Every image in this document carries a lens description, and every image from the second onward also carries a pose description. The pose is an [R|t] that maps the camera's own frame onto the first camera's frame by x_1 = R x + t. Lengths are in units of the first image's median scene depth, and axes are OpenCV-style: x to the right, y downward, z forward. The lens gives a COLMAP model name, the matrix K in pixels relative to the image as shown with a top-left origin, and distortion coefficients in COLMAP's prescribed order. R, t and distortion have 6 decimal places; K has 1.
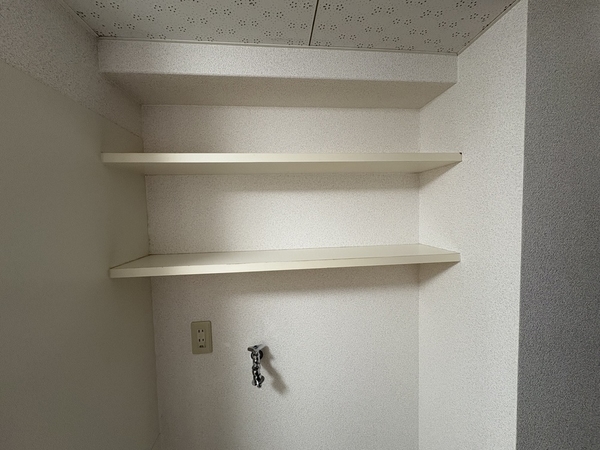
lens RADIAL K [[235.6, 0, 298.9], [0, 235.6, 222.9], [0, 0, 1]] dist [-0.000050, 0.000421]
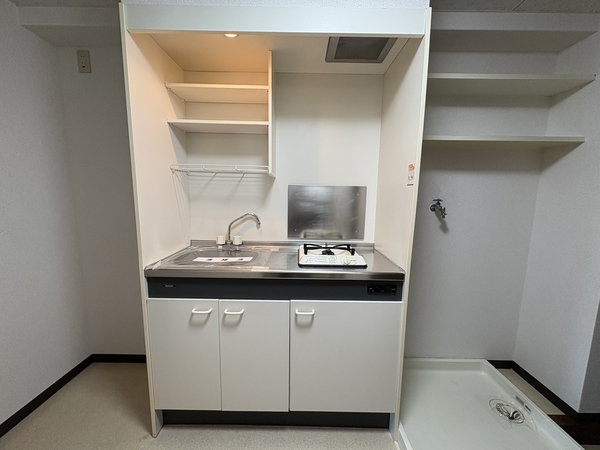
lens RADIAL K [[235.6, 0, 299.4], [0, 235.6, 223.3], [0, 0, 1]] dist [-0.000050, 0.000421]
pose [[0.994435, 0.048976, -0.093280, -0.997413], [-0.041165, 0.995624, 0.083898, 0.580912], [0.096981, -0.079591, 0.992099, -0.801225]]
